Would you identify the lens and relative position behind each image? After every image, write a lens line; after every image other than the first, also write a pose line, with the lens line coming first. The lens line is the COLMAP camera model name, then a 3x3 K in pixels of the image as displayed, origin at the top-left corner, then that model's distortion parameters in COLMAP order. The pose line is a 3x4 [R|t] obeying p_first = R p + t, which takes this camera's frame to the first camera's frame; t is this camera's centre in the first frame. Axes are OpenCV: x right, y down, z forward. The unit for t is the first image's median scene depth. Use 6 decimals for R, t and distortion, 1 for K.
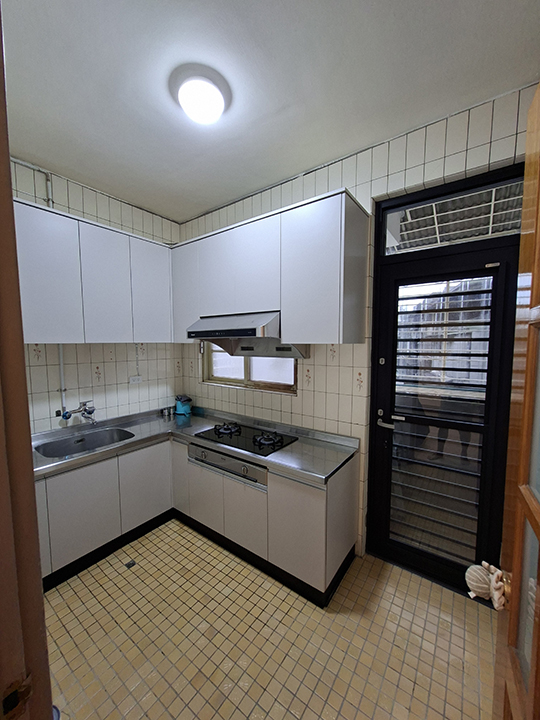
lens RADIAL K [[284.1, 0, 271.7], [0, 284.1, 366.5], [0, 0, 1]] dist [-0.000801, 0.000737]
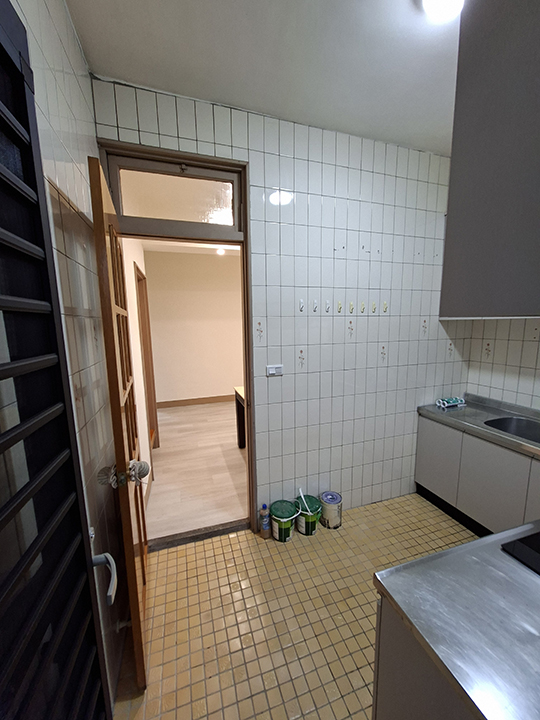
lens RADIAL K [[284.1, 0, 271.7], [0, 284.1, 366.5], [0, 0, 1]] dist [-0.000801, 0.000737]
pose [[-0.593448, 0.131288, -0.794092, 0.603321], [-0.054093, 0.977870, 0.202098, -0.077427], [0.803052, 0.162889, -0.573214, 0.974840]]
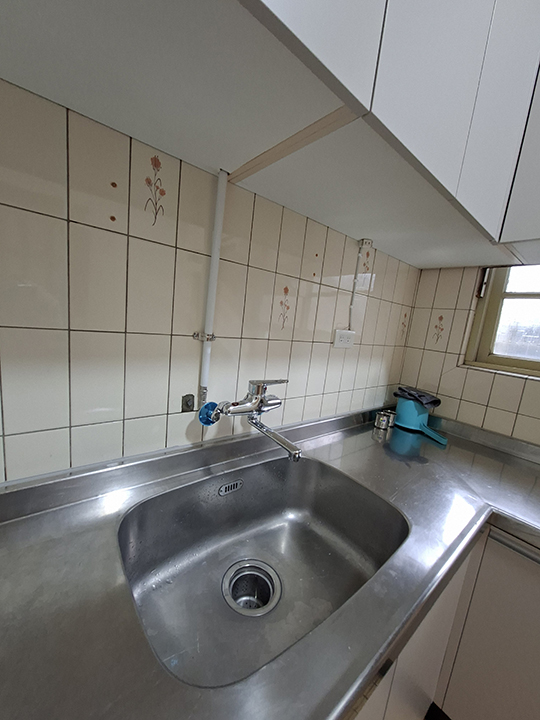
lens RADIAL K [[284.1, 0, 271.7], [0, 284.1, 366.5], [0, 0, 1]] dist [-0.000801, 0.000737]
pose [[0.965847, 0.146310, -0.213854, -0.579655], [-0.131197, 0.987850, 0.083309, 0.078909], [0.223445, -0.052407, 0.973307, 0.684148]]
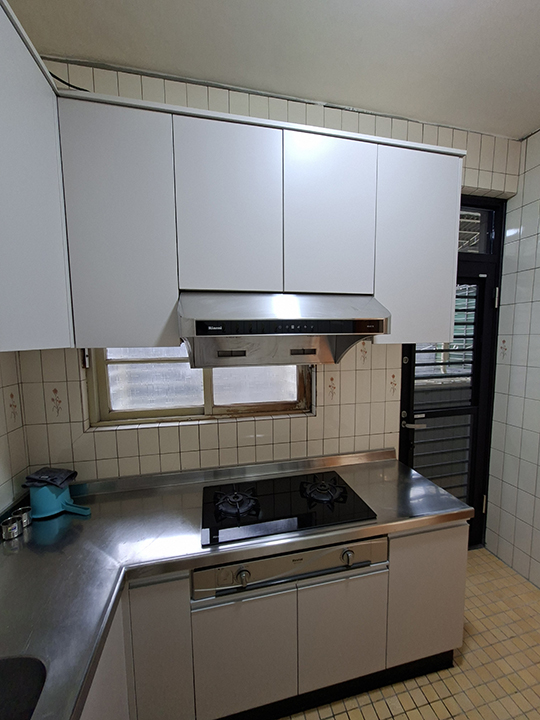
lens RADIAL K [[284.1, 0, 271.7], [0, 284.1, 366.5], [0, 0, 1]] dist [-0.000801, 0.000737]
pose [[0.655090, -0.080053, 0.751298, -0.525555], [0.076561, 0.996286, 0.039400, -0.058912], [-0.751662, 0.031710, 0.658786, 0.609862]]
